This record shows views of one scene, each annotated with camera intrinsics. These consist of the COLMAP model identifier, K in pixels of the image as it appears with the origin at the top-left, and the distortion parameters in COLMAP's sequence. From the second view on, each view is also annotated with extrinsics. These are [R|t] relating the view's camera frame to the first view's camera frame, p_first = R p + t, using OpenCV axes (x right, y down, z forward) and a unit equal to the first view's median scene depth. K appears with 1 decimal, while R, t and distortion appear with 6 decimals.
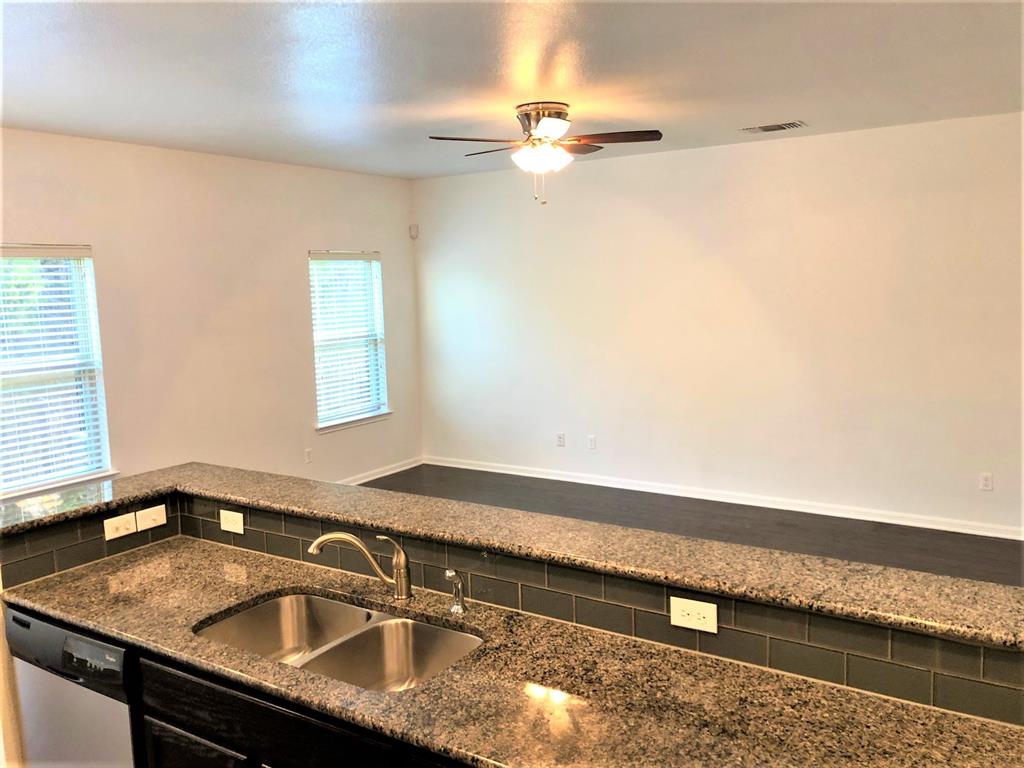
lens RADIAL K [[871.4, 0, 512.0], [0, 871.4, 384.0], [0, 0, 1]] dist [0.007719, 0.002143]
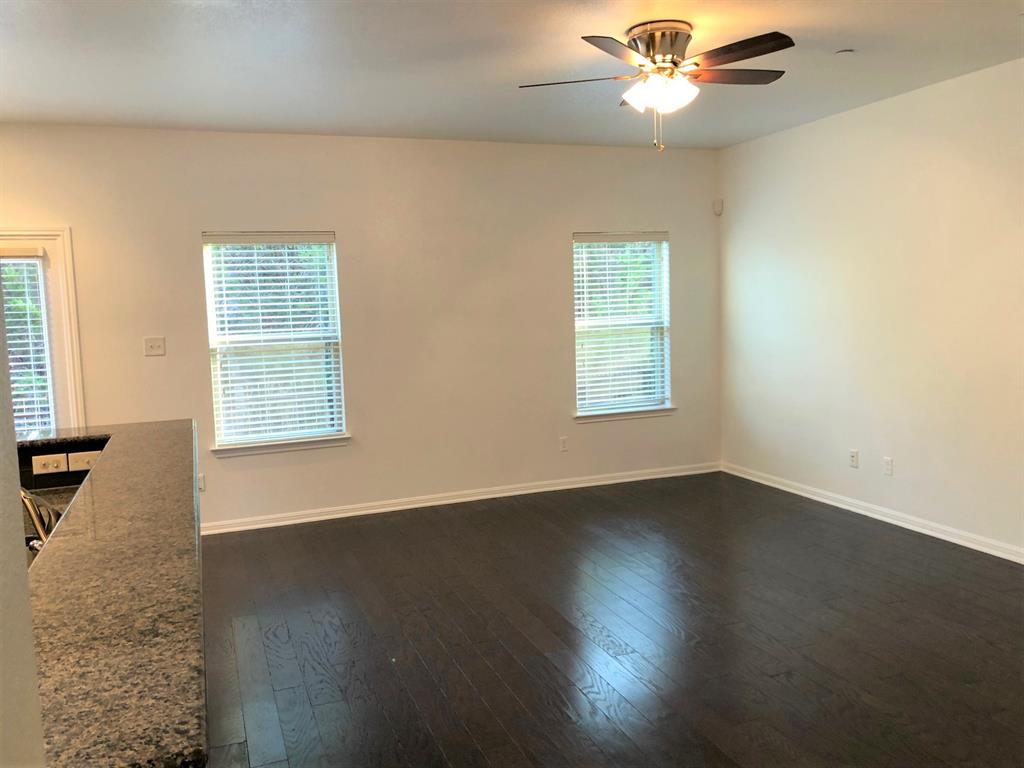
lens RADIAL K [[860.8, 0, 512.0], [0, 860.8, 384.0], [0, 0, 1]] dist [0.096408, -0.004244]
pose [[0.795052, 0.061259, -0.603440, 0.322995], [-0.062835, 0.997852, 0.018511, 0.001470], [0.603278, 0.023200, 0.797194, 0.211088]]
